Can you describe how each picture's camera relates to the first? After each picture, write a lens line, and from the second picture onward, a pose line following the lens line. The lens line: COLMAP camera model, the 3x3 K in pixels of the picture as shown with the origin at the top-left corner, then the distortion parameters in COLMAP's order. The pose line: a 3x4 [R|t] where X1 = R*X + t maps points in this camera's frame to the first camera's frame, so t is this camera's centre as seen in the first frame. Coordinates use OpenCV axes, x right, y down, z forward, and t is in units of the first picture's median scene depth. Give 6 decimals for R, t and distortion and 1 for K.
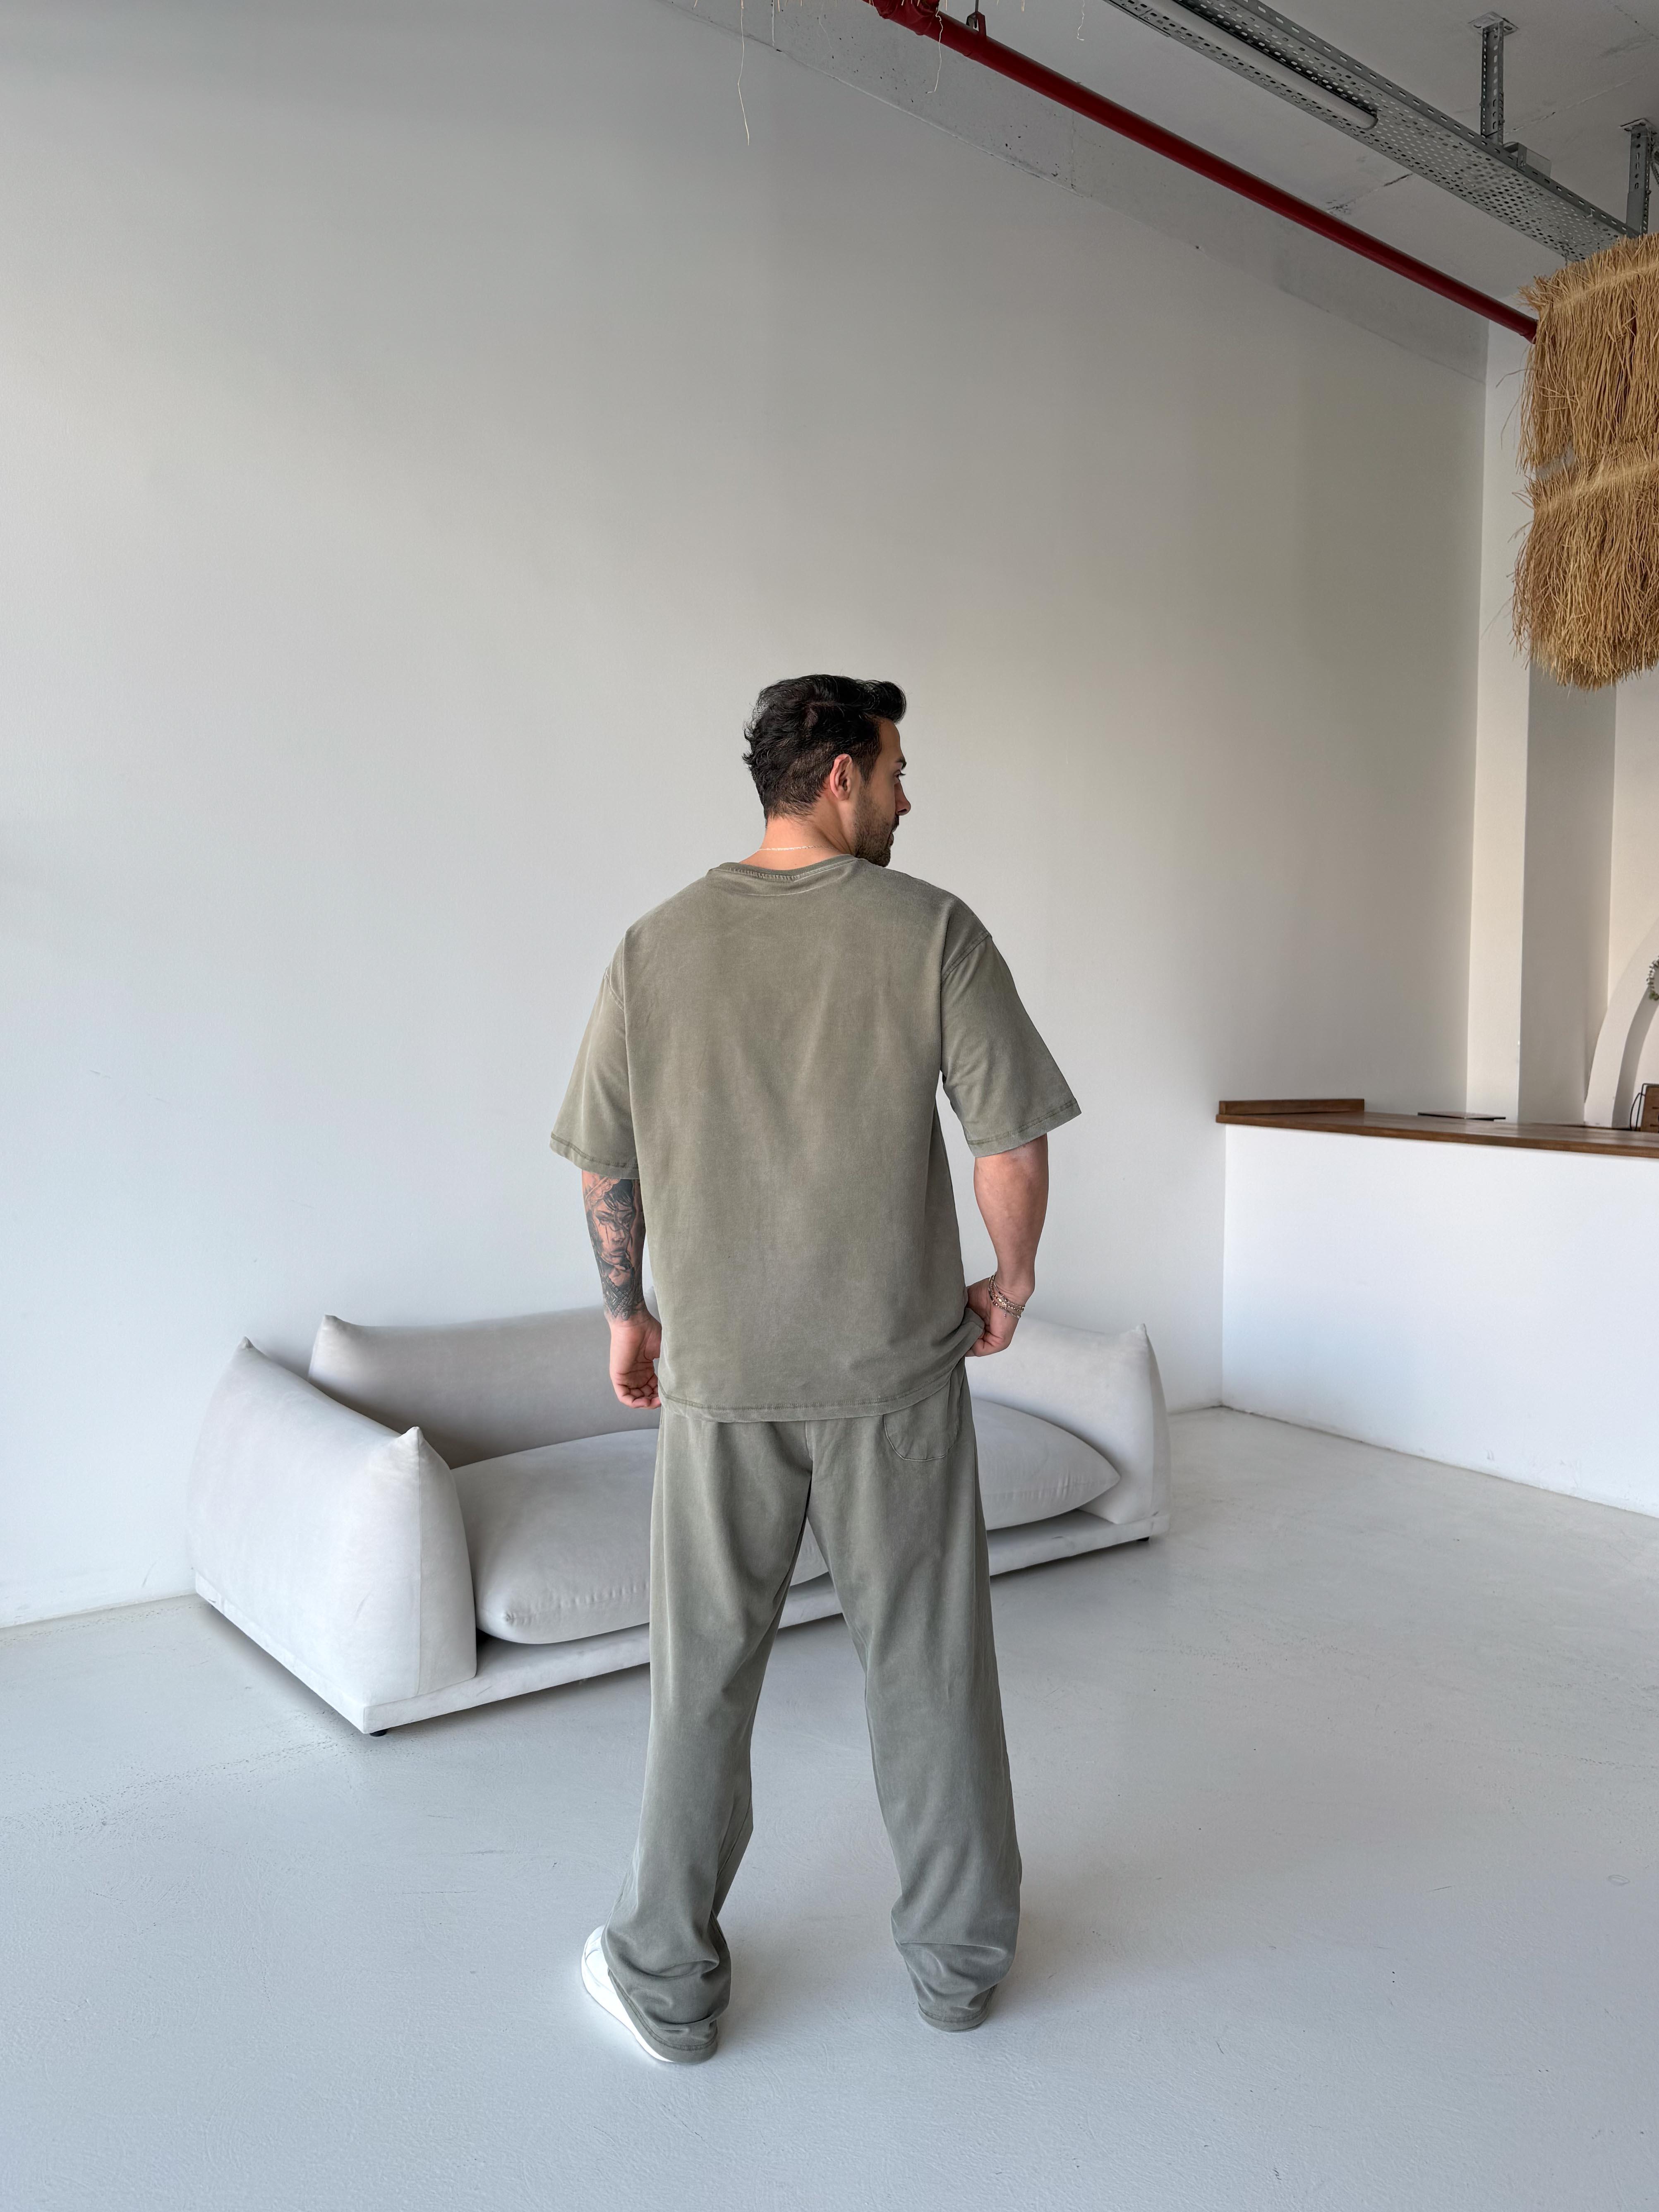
lens RADIAL K [[1534.9, 0, 829.5], [0, 1534.9, 1106.0], [0, 0, 1]] dist [0.046660, -0.144121]
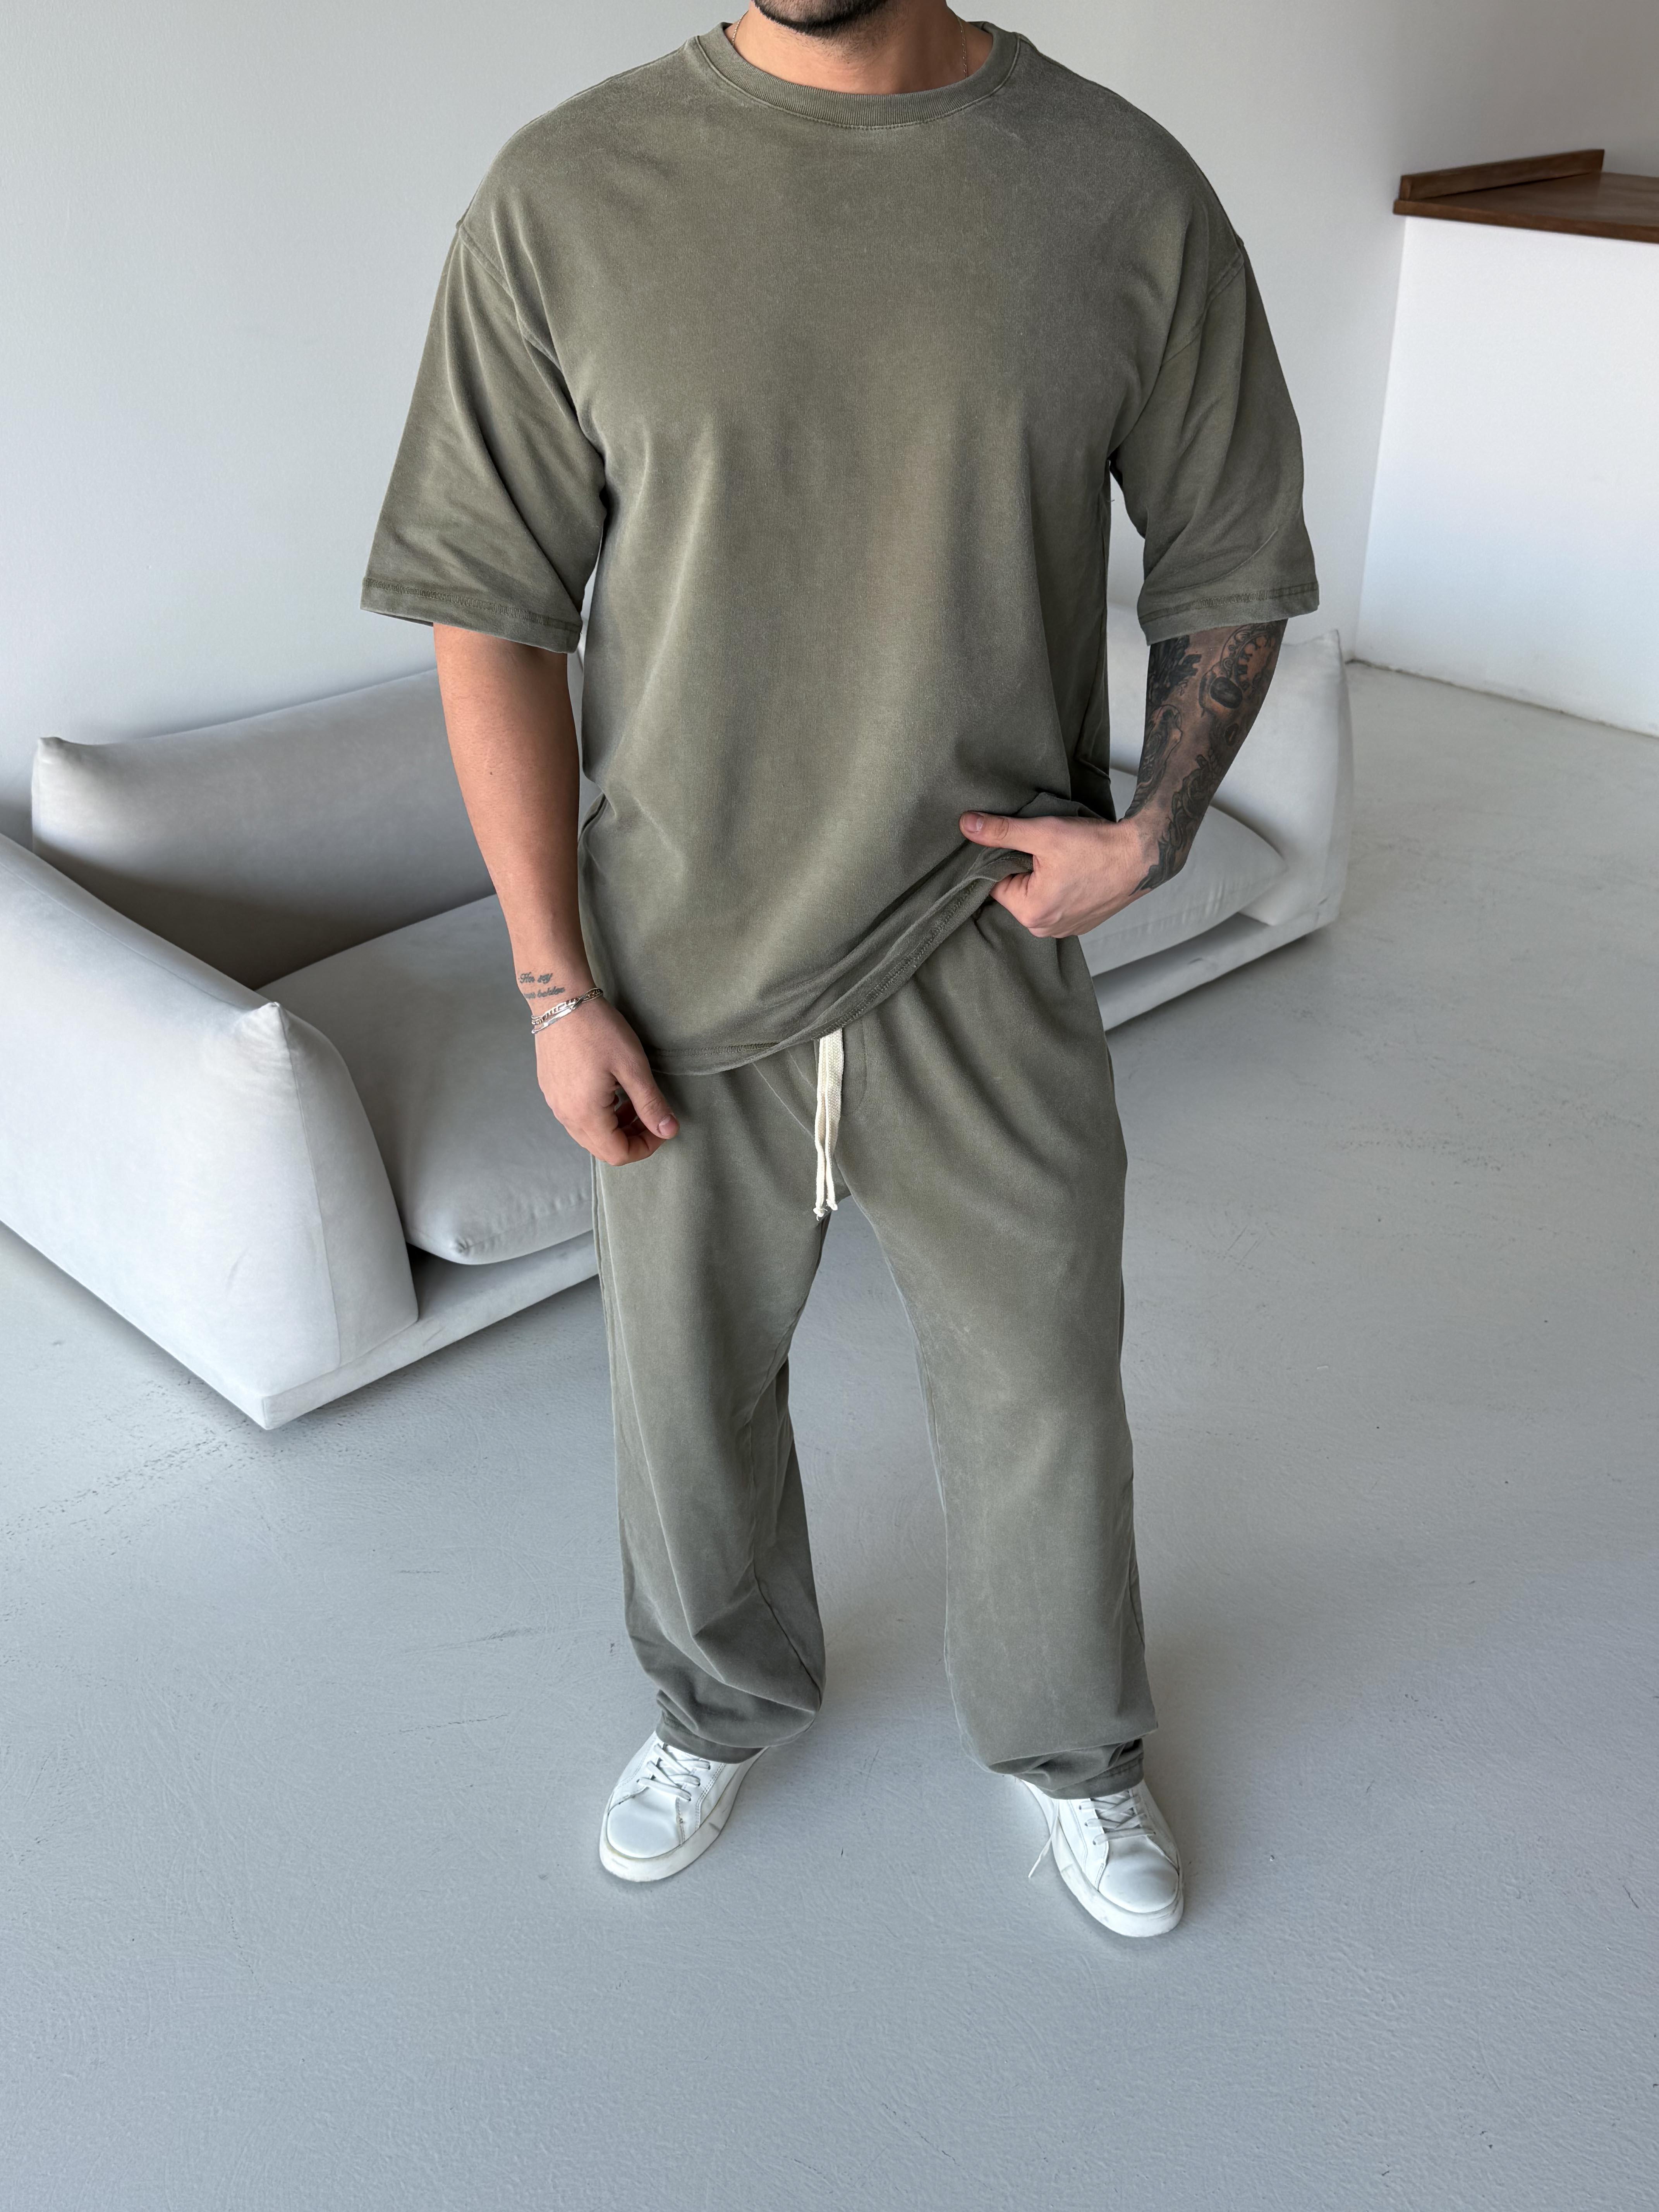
lens RADIAL K [[2034.3, 0, 829.5], [0, 2034.3, 1106.0], [0, 0, 1]] dist [0.115954, -0.258452]
pose [[0.995188, -0.072340, 0.066093, -0.101657], [0.034191, 0.888483, 0.457635, -0.107868], [-0.091828, -0.453173, 0.886680, 0.235387]]
